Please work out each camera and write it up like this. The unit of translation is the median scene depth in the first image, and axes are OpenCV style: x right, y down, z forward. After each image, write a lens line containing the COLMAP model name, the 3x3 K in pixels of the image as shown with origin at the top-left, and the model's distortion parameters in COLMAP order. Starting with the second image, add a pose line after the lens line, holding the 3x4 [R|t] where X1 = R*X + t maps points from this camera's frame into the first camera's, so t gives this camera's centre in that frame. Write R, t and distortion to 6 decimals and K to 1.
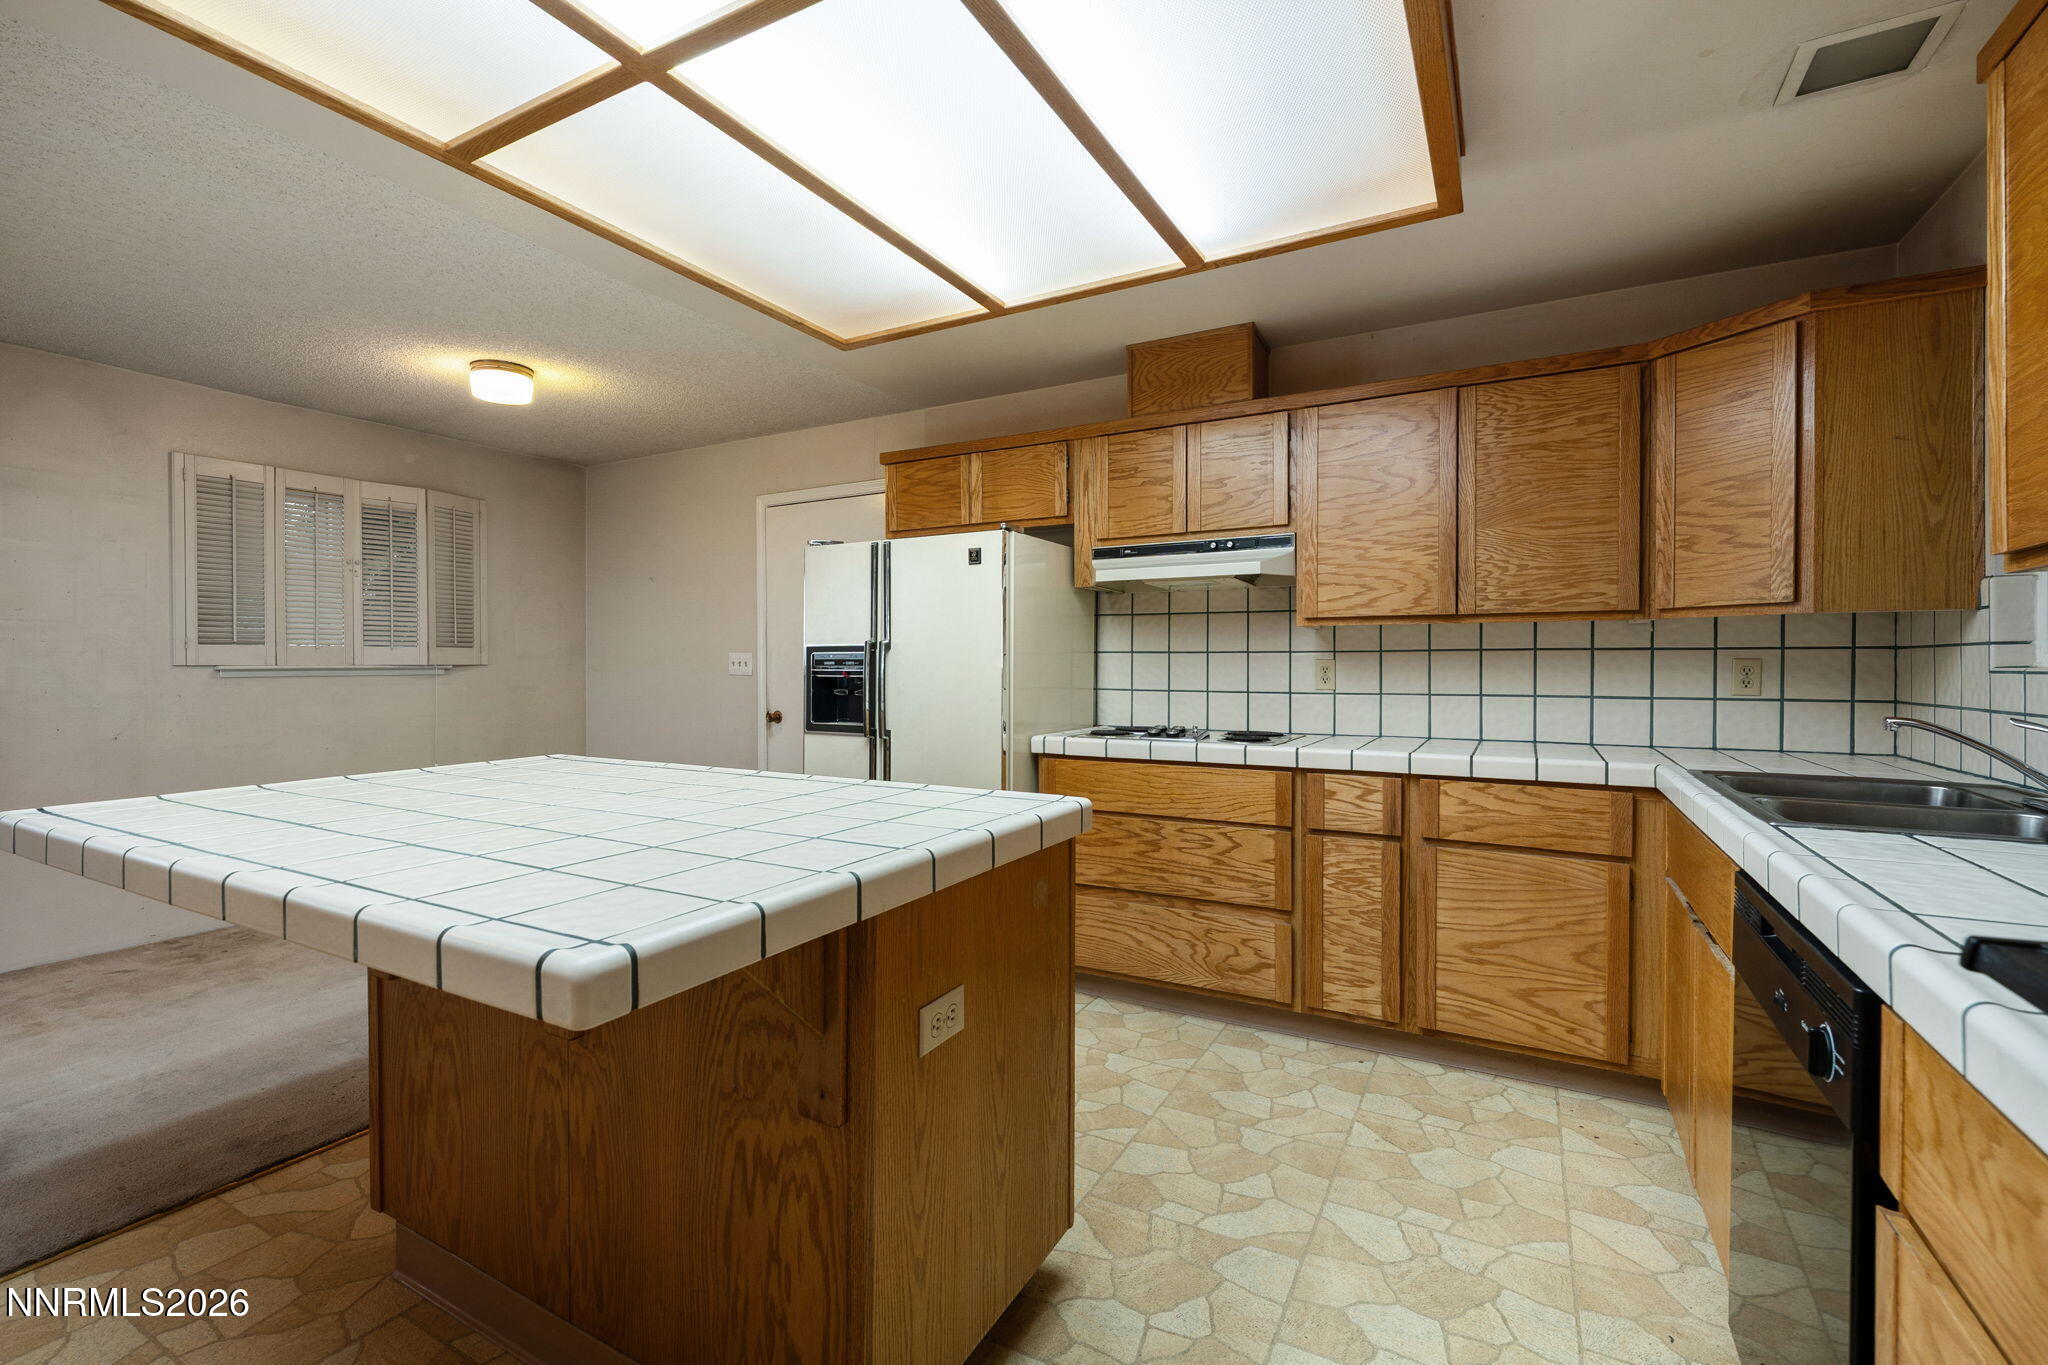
lens RADIAL K [[849.4, 0, 1041.2], [0, 849.4, 685.3], [0, 0, 1]] dist [-0.000315, -0.000812]
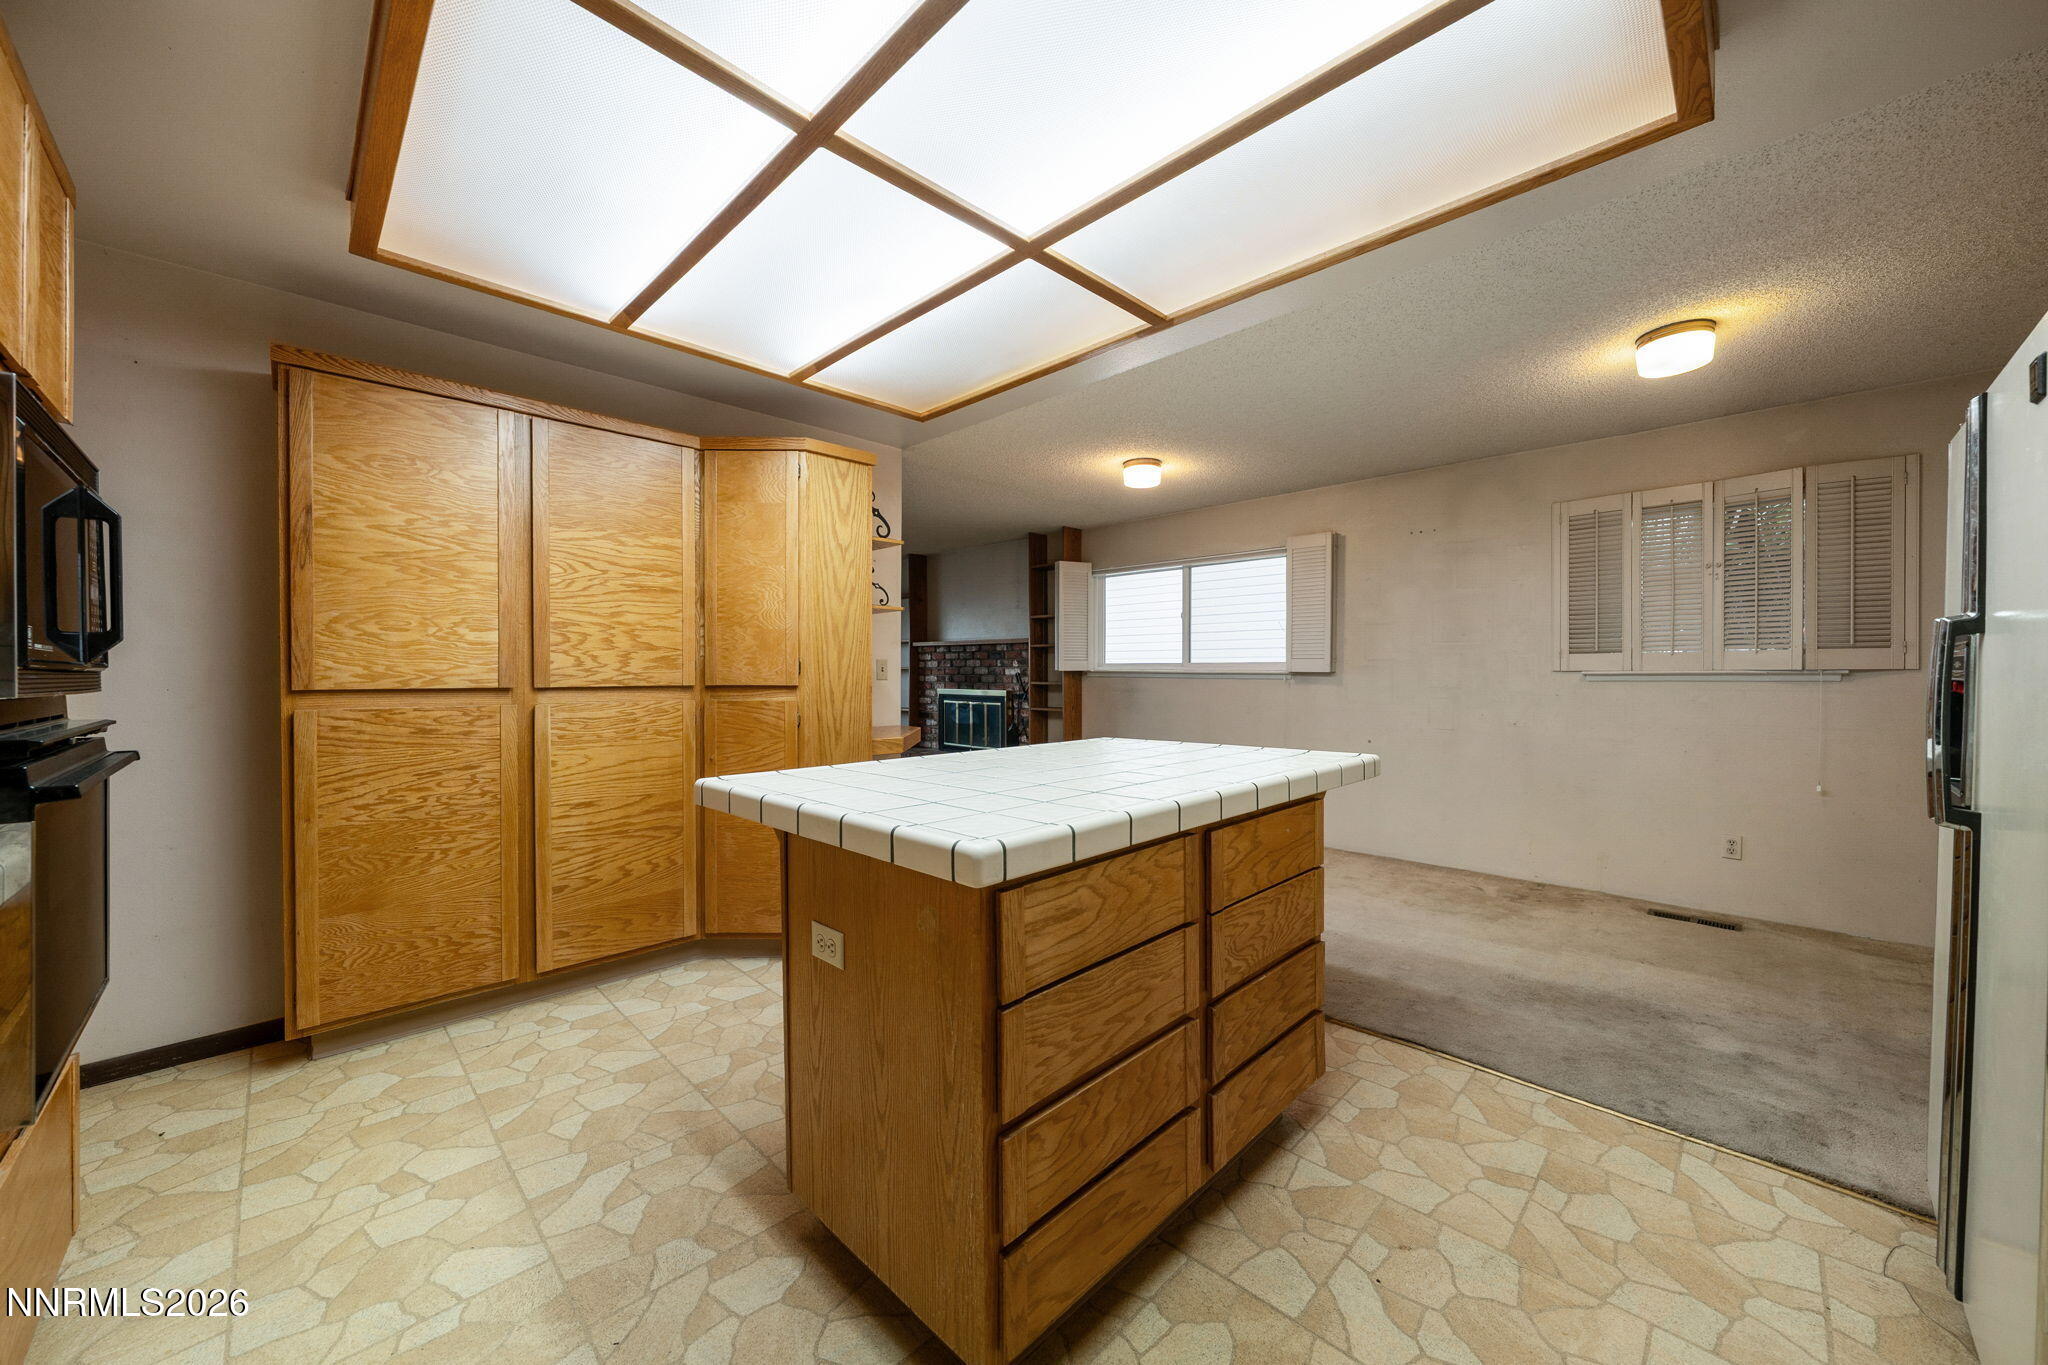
lens RADIAL K [[760.2, 0, 1013.5], [0, 760.2, 680.6], [0, 0, 1]] dist [-0.000728, -0.000061]
pose [[-0.310943, 0.011906, -0.950354, 0.428597], [-0.021556, 0.999576, 0.019576, -0.017933], [0.950184, 0.026573, -0.310554, 0.775860]]
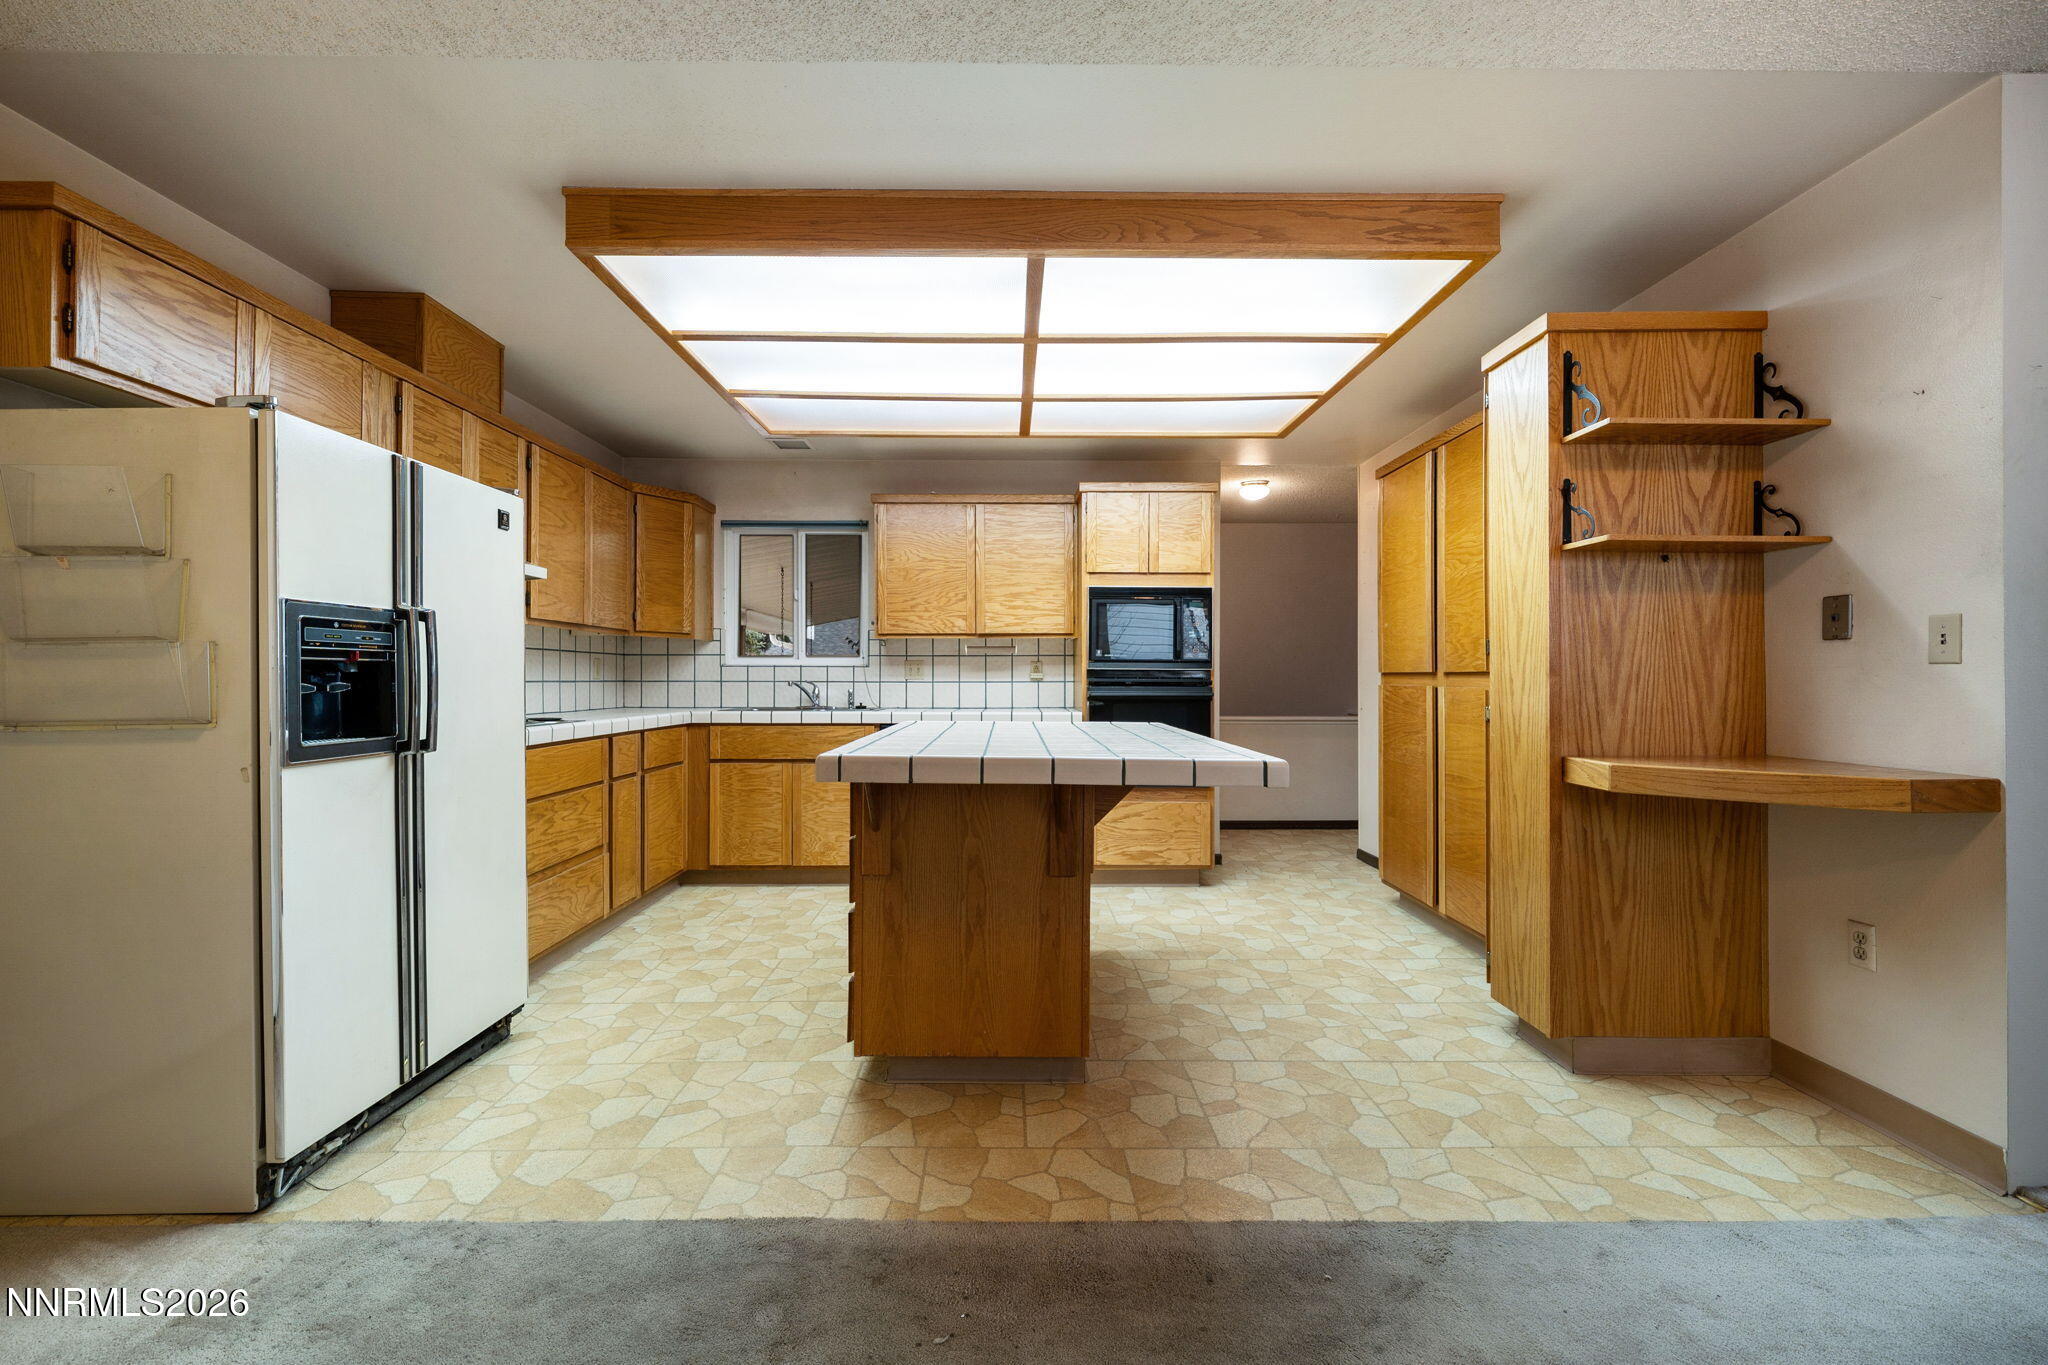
lens RADIAL K [[849.4, 0, 1021.2], [0, 849.4, 677.4], [0, 0, 1]] dist [-0.000315, -0.000812]
pose [[-0.474746, -0.000684, 0.880122, -1.215735], [0.019483, 0.999746, 0.011286, 0.005484], [-0.879907, 0.022506, -0.474613, 1.089511]]
